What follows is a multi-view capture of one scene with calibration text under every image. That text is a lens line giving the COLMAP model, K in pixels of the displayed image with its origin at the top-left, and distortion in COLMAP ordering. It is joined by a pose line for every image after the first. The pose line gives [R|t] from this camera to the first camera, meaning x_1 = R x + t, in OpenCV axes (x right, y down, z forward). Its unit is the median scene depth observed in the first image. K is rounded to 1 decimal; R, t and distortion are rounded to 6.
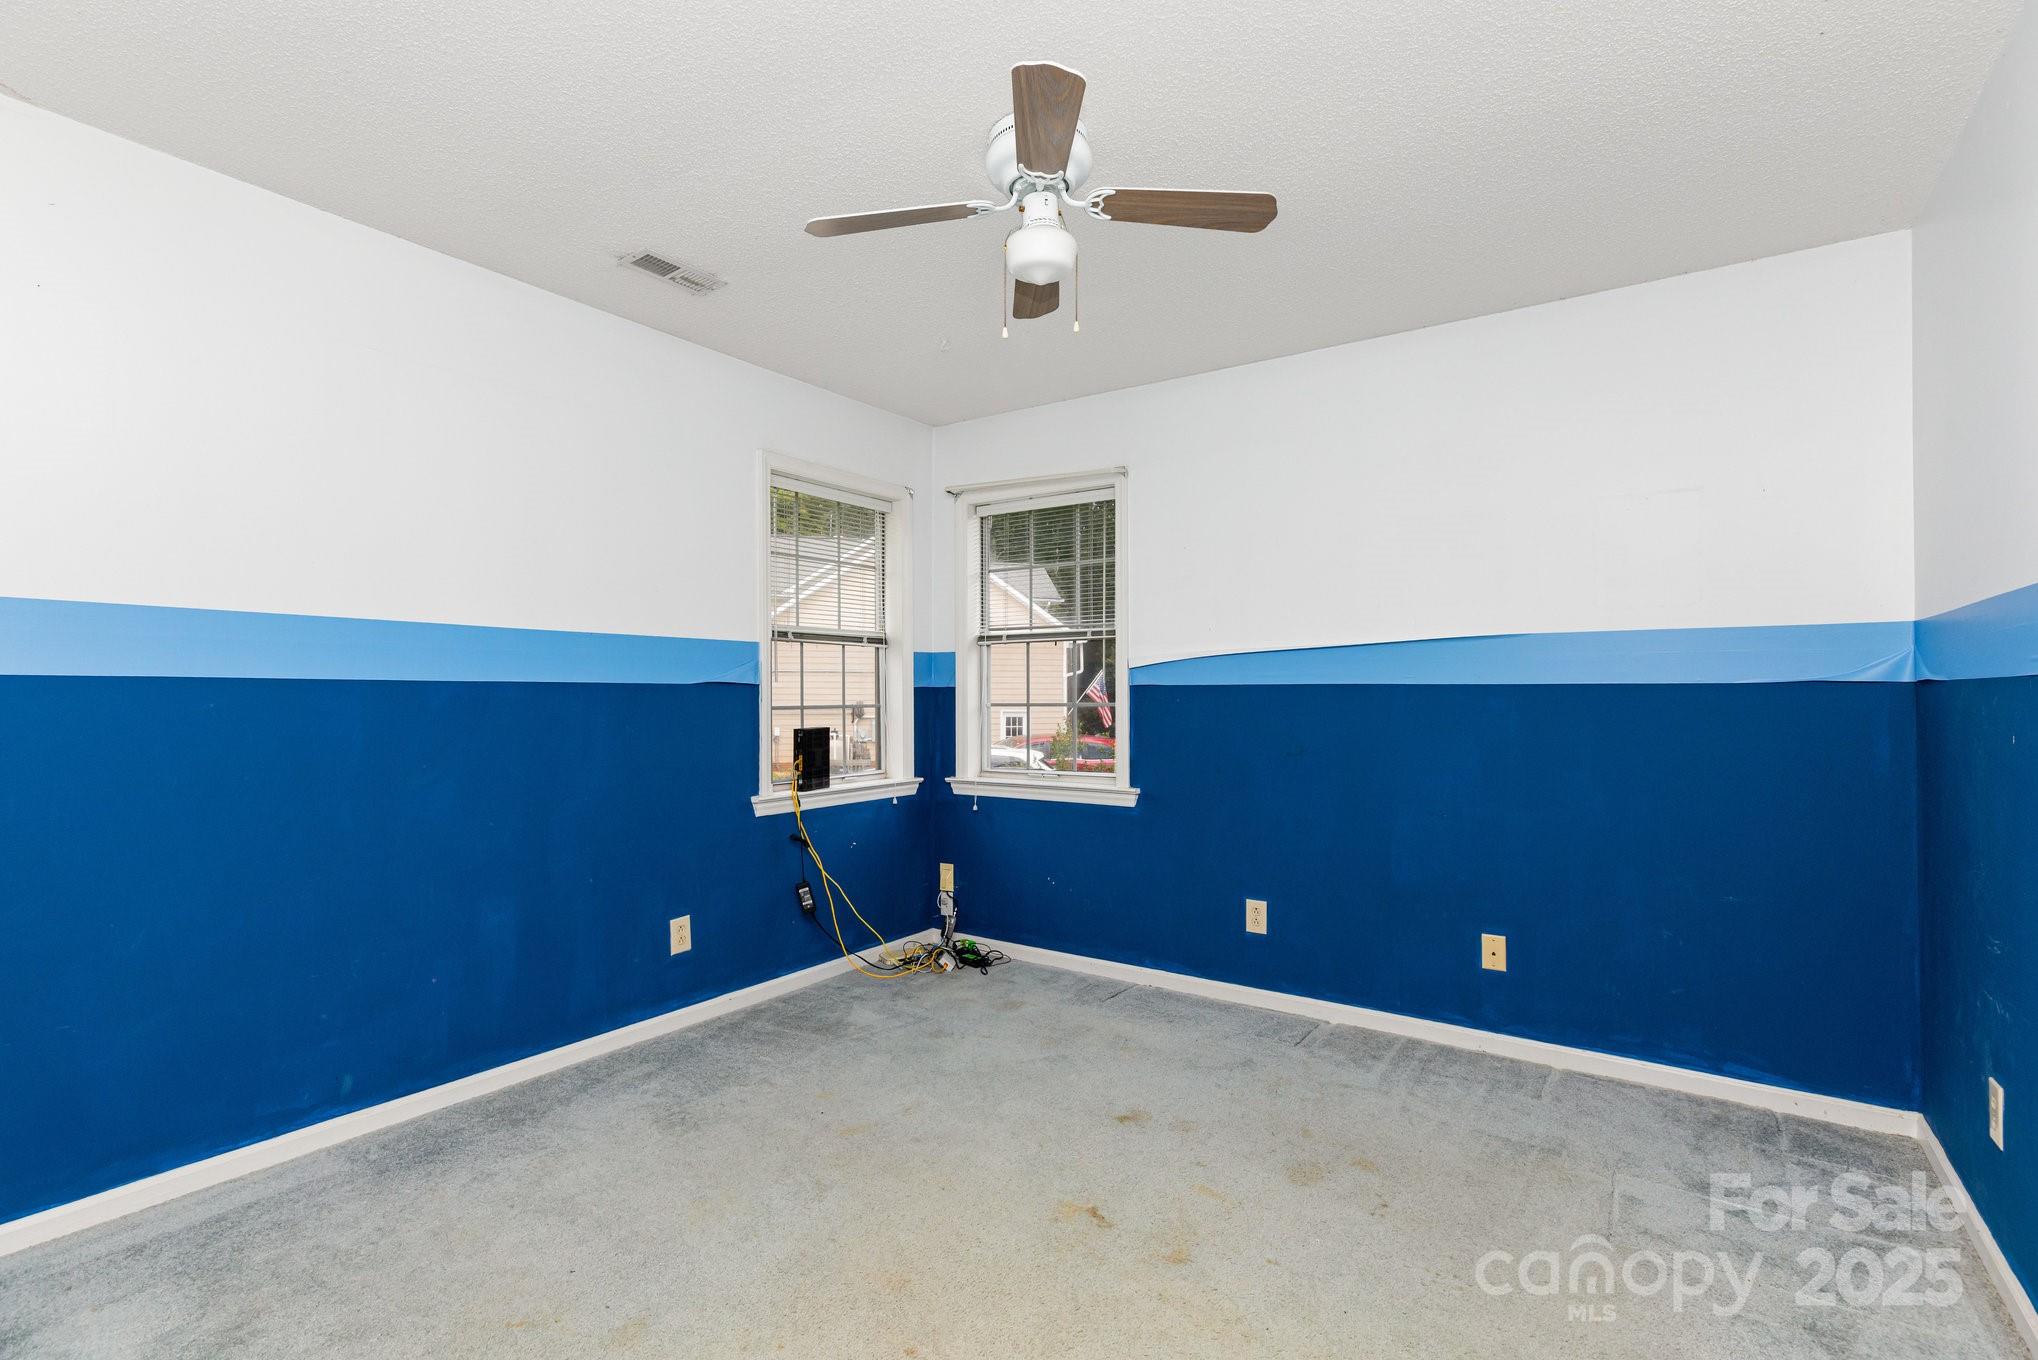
lens RADIAL K [[952.3, 0, 1013.8], [0, 952.3, 687.3], [0, 0, 1]] dist [-0.000508, -0.000220]
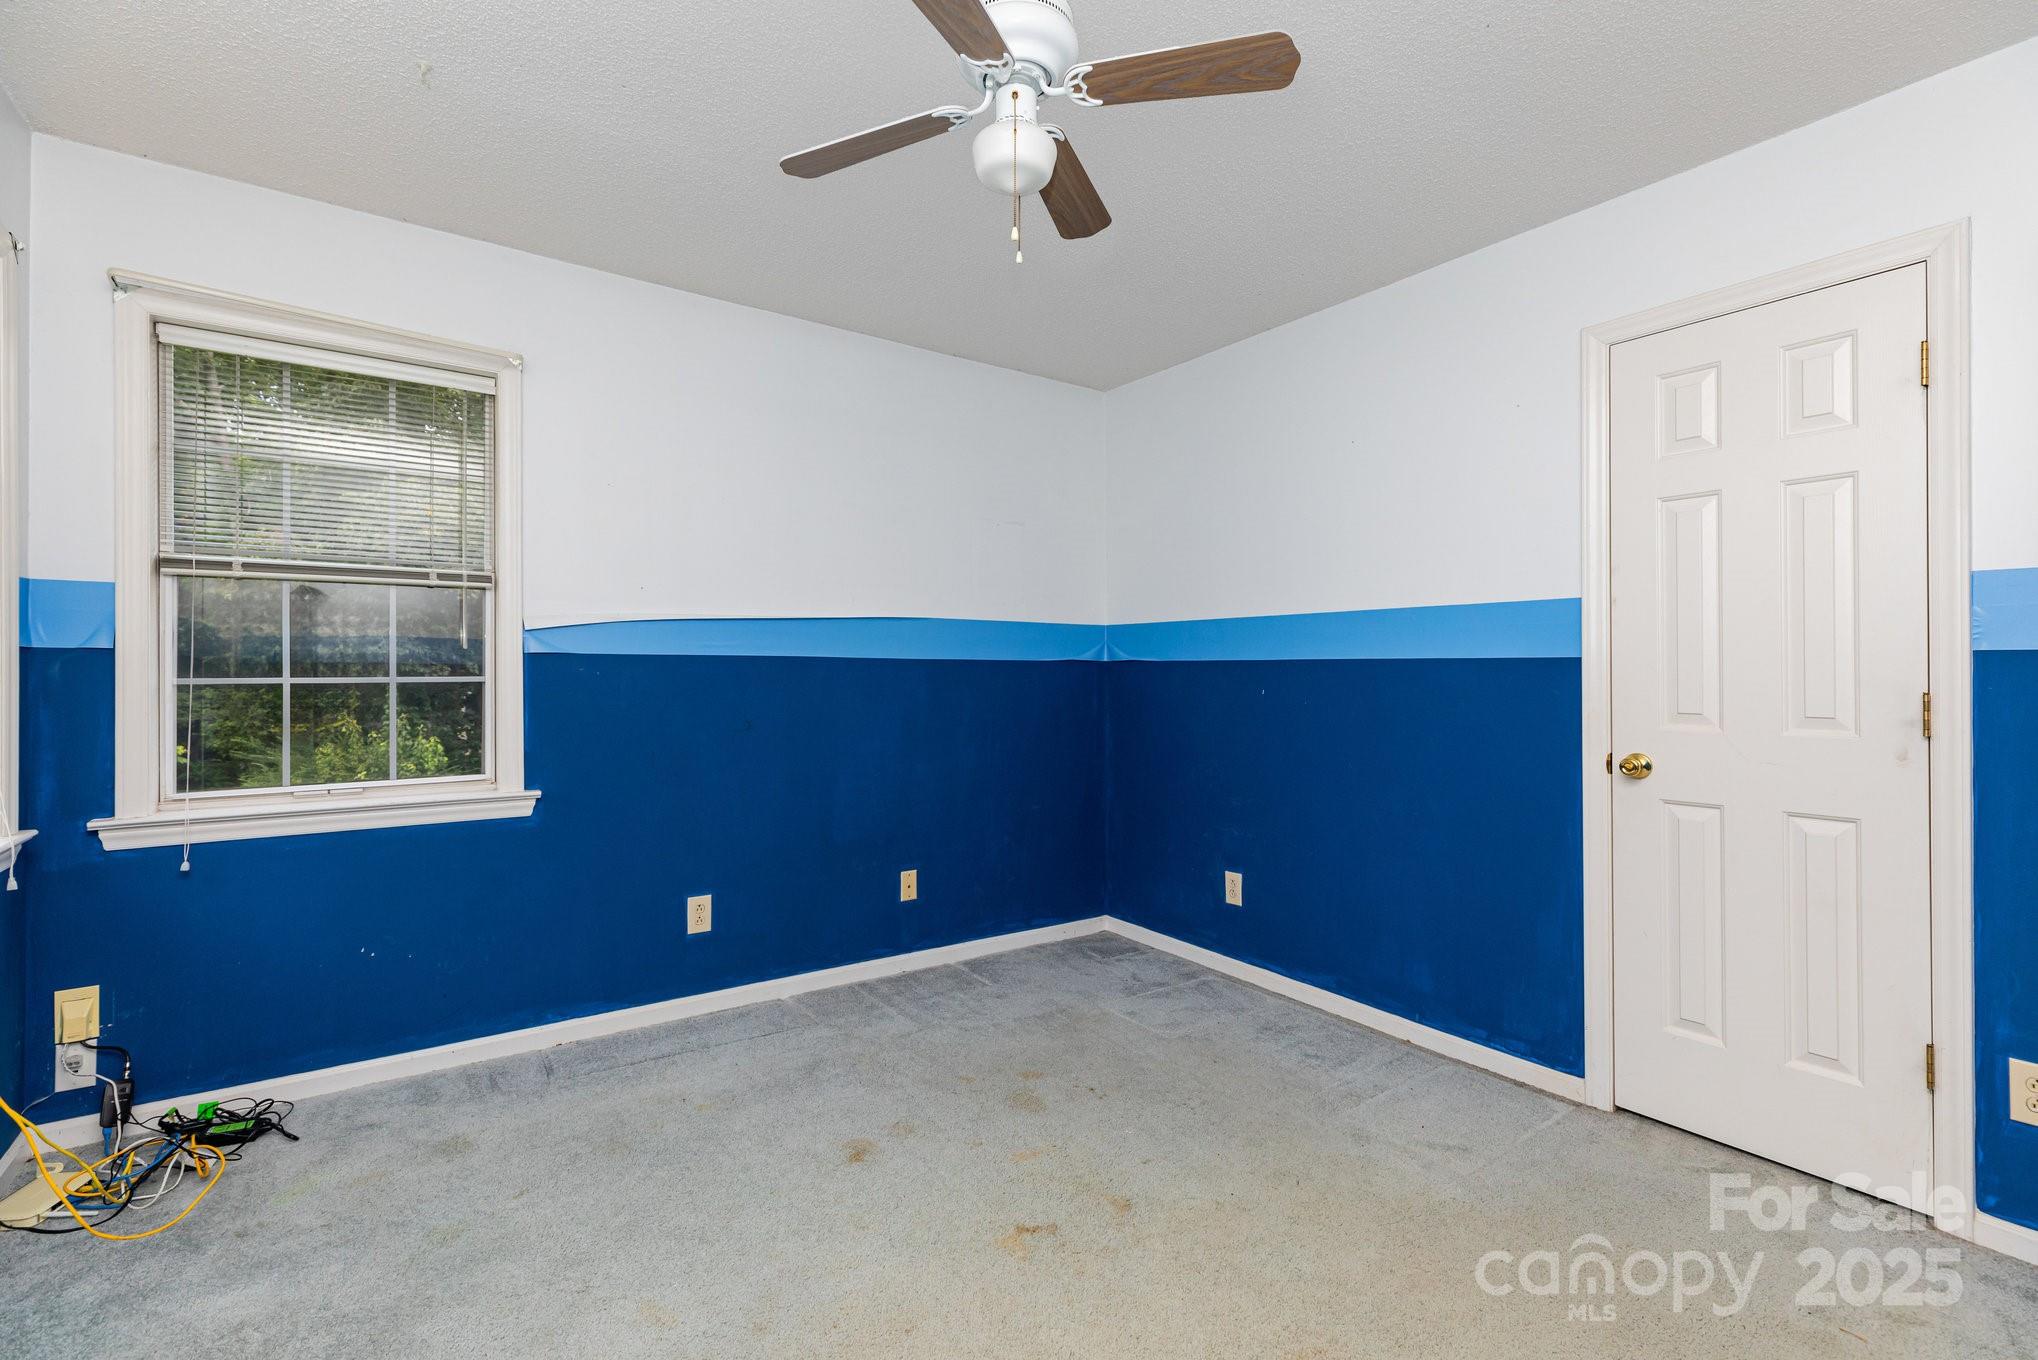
lens RADIAL K [[913.3, 0, 1016.9], [0, 913.3, 662.7], [0, 0, 1]] dist [-0.000270, -0.000026]
pose [[0.335389, 0.008197, 0.942044, -0.427595], [-0.012863, 0.999909, -0.004121, 0.003601], [-0.941992, -0.010735, 0.335464, 0.405035]]
